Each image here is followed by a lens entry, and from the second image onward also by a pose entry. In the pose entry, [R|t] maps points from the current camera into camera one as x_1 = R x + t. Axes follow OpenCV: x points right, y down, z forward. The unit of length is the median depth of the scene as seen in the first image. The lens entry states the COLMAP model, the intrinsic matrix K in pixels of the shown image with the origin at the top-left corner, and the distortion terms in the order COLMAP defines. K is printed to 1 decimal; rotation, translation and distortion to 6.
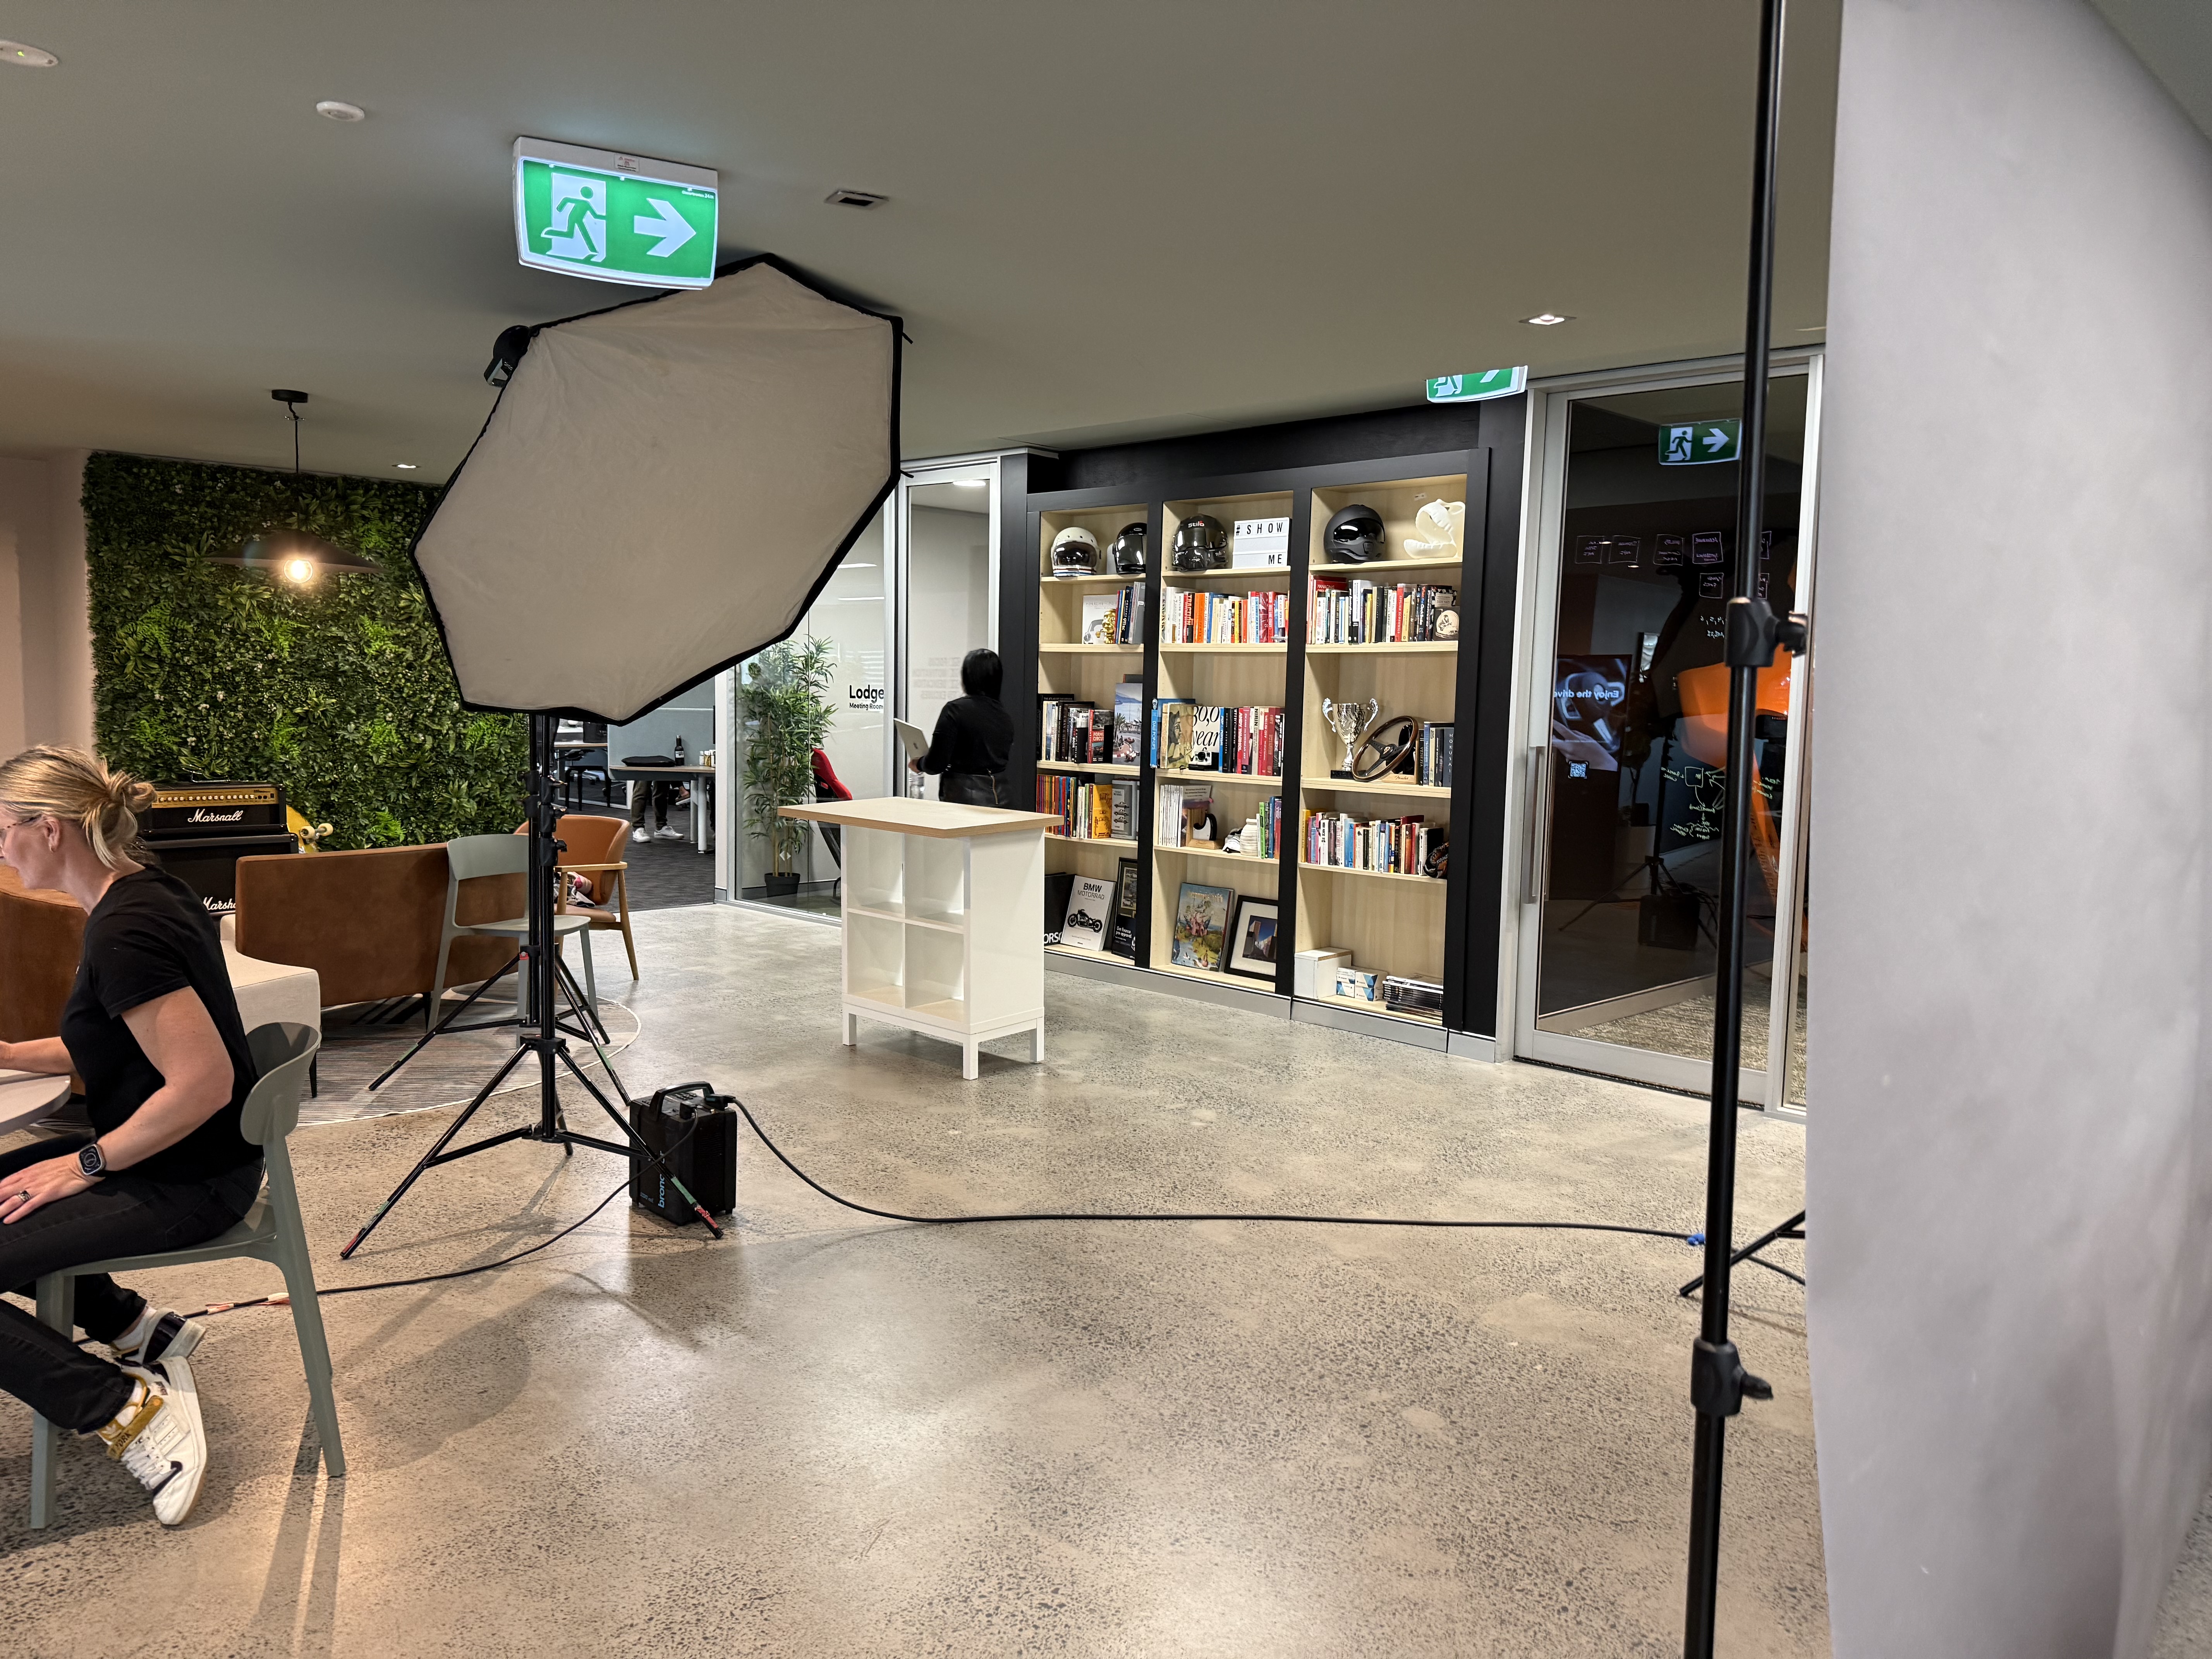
lens RADIAL K [[1542.4, 0, 1102.6], [0, 1542.4, 825.3], [0, 0, 1]] dist [0.070848, -0.066291]
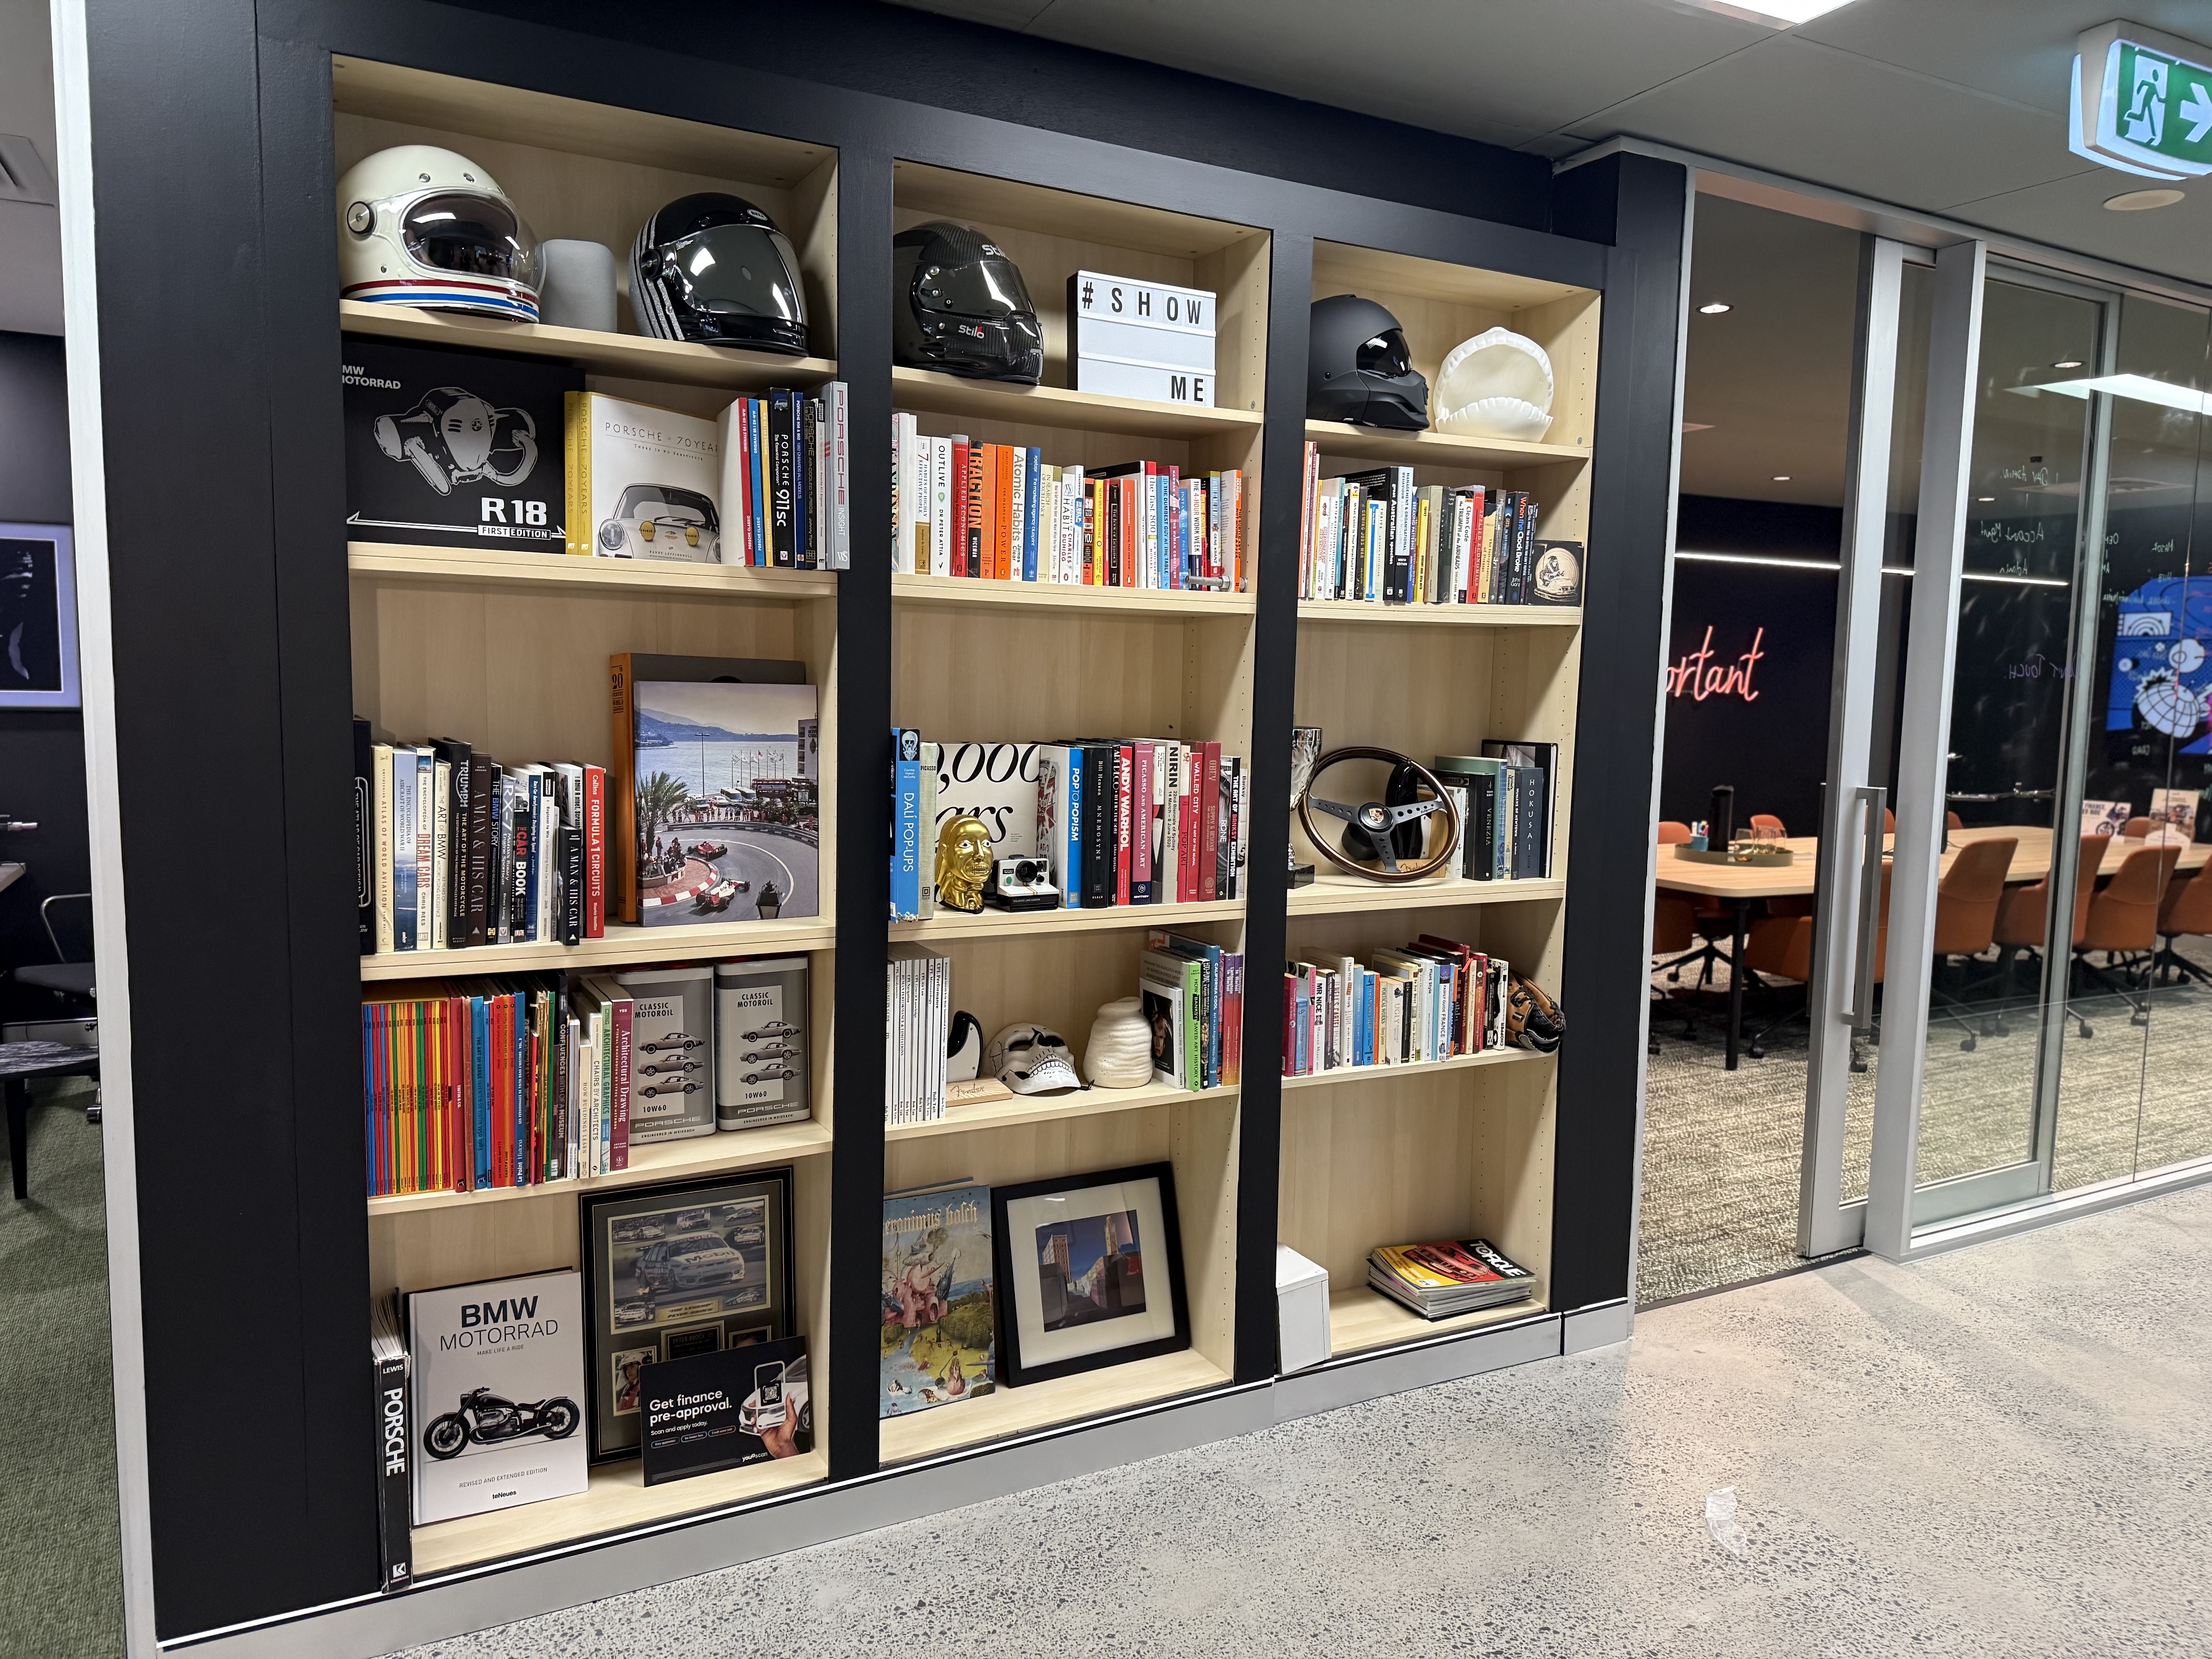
lens RADIAL K [[1542.4, 0, 1110.2], [0, 1542.4, 840.1], [0, 0, 1]] dist [0.070848, -0.066291]
pose [[0.319979, -0.111046, 0.940894, -0.300346], [0.075533, 0.992936, 0.091501, -0.089296], [-0.944409, 0.041790, 0.326106, 0.874188]]
